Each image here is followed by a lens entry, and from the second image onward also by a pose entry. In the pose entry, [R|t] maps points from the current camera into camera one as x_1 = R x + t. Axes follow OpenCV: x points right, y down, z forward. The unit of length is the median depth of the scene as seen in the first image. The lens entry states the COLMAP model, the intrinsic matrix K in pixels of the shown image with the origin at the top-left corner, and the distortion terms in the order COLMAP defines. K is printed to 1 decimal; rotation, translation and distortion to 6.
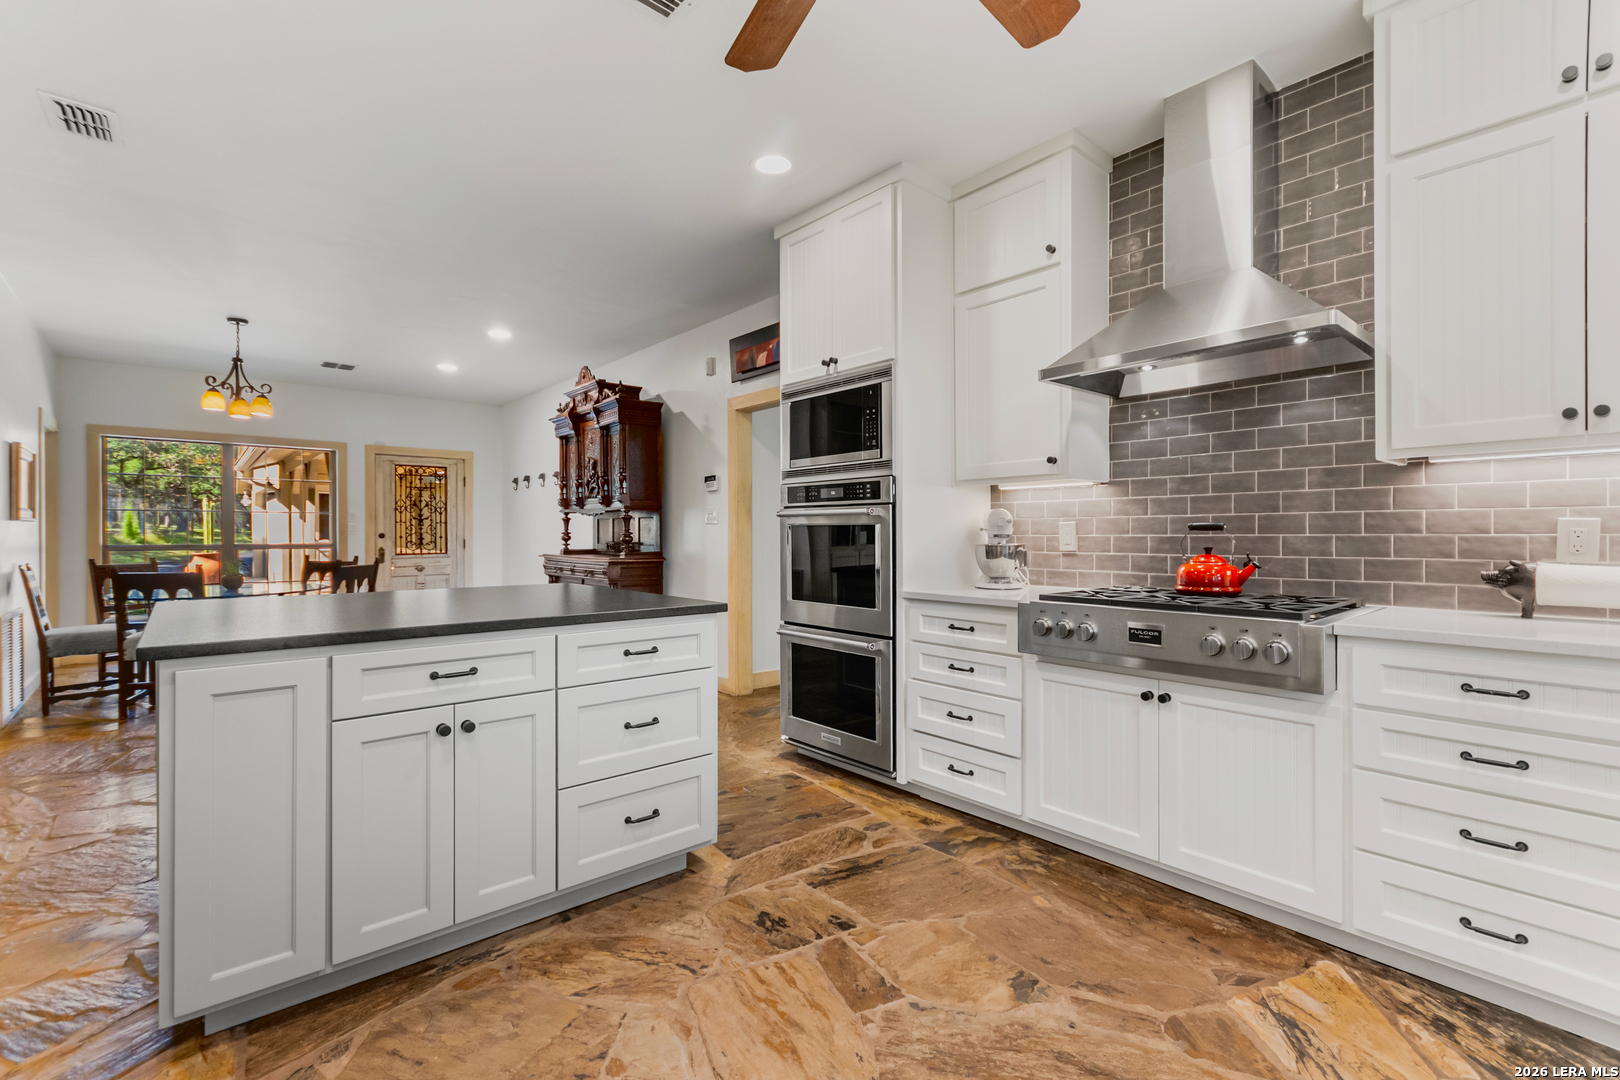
lens RADIAL K [[722.3, 0, 803.4], [0, 722.3, 532.4], [0, 0, 1]] dist [0.011845, -0.002867]
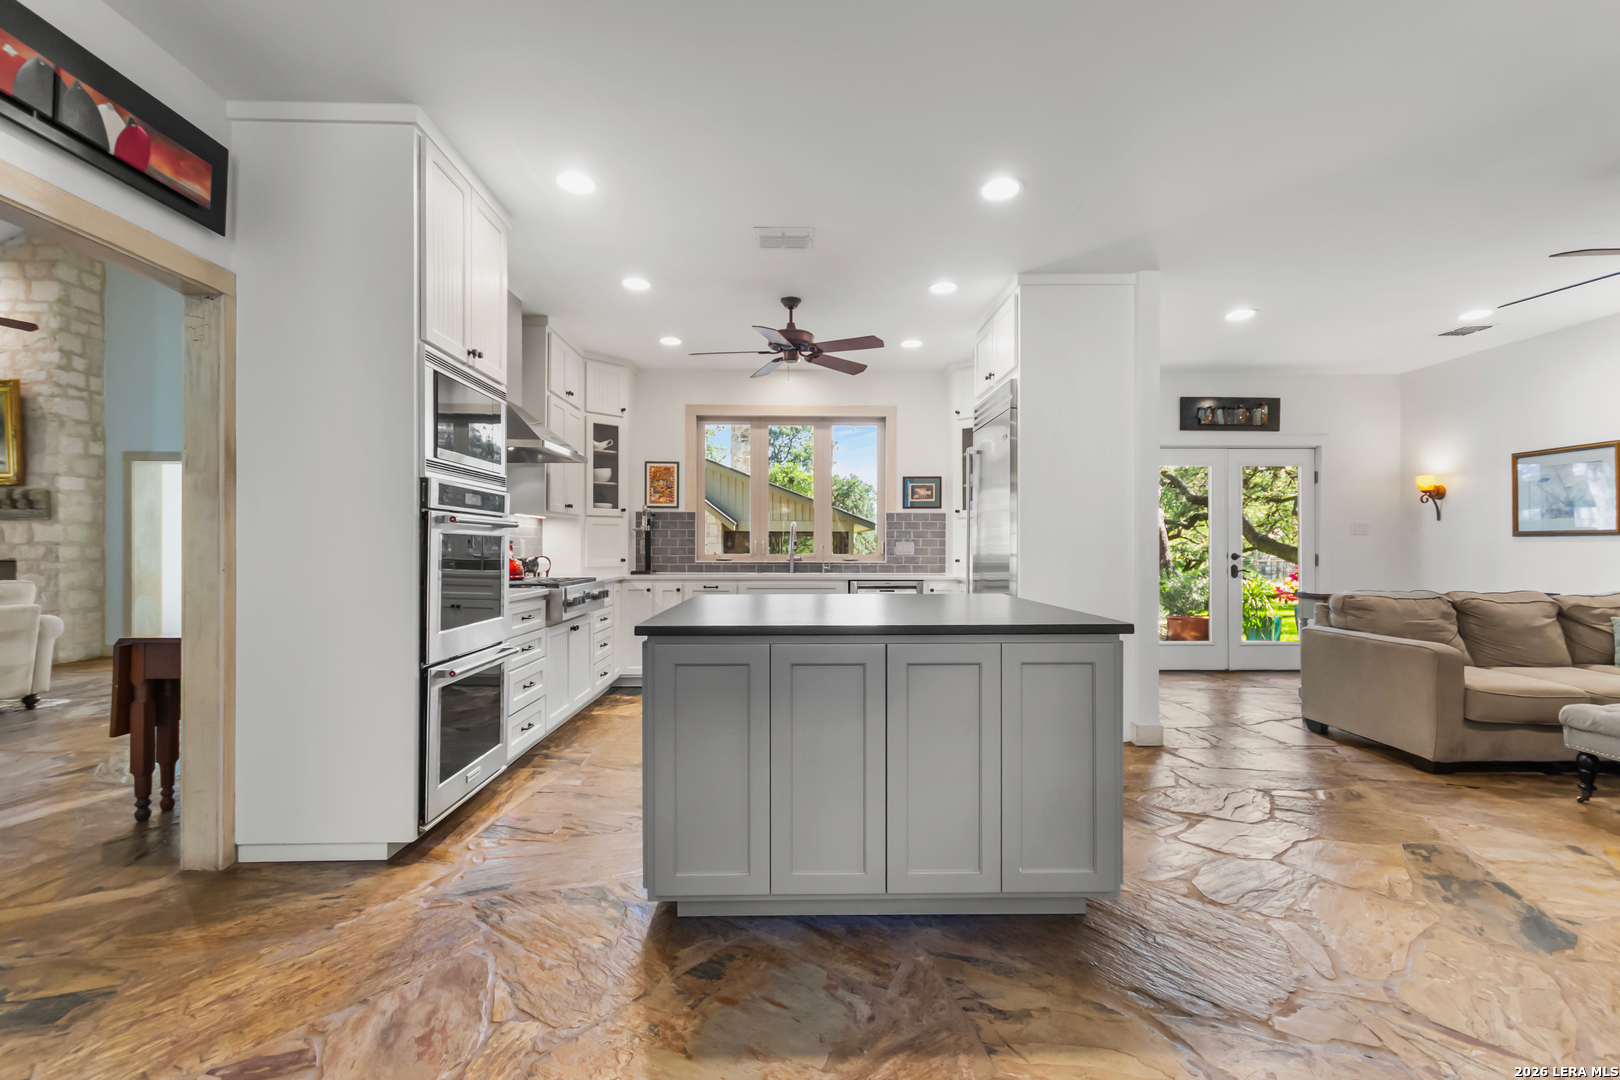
lens RADIAL K [[722.3, 0, 802.2], [0, 722.3, 544.8], [0, 0, 1]] dist [0.011845, -0.002867]
pose [[-0.767622, 0.001257, 0.640901, -0.917849], [-0.001327, 0.999993, -0.003551, 0.004557], [-0.640901, -0.003576, -0.767615, 1.548279]]
